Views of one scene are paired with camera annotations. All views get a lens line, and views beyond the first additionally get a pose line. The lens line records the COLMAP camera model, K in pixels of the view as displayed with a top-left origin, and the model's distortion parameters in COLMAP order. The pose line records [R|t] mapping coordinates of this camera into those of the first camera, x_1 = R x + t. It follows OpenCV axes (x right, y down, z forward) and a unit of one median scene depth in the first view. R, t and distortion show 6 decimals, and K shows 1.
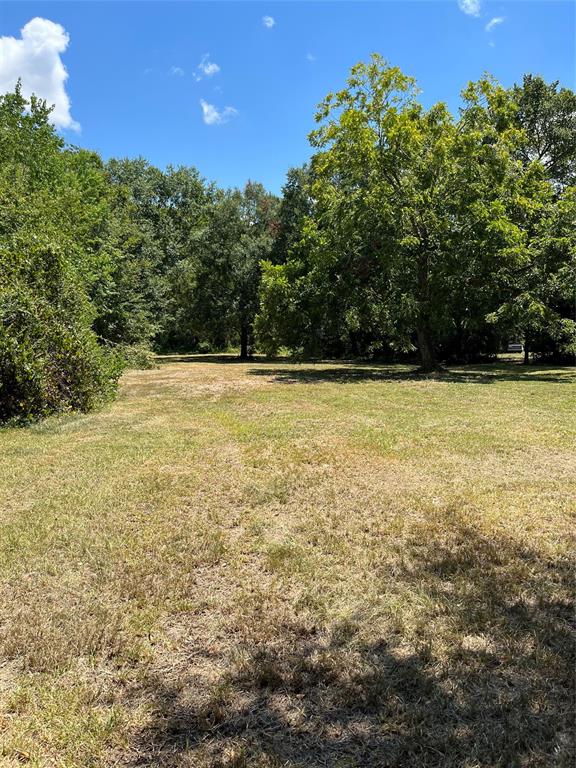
lens RADIAL K [[579.4, 0, 288.0], [0, 579.4, 384.0], [0, 0, 1]] dist [0.000403, -0.000032]
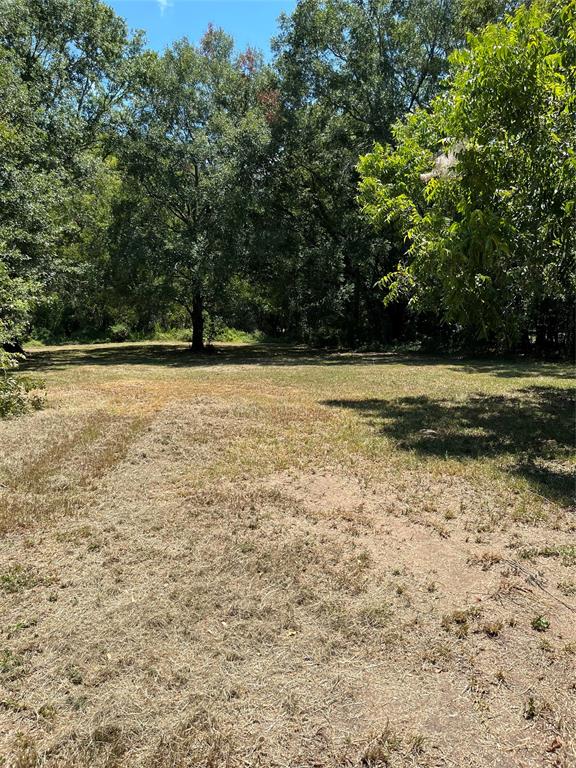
lens RADIAL K [[587.2, 0, 288.0], [0, 587.2, 384.0], [0, 0, 1]] dist [-0.038110, 0.000095]
pose [[0.986396, -0.025543, 0.162390, -0.069131], [0.021520, 0.999417, 0.026489, -0.019573], [-0.162972, -0.022634, 0.986371, 0.336087]]
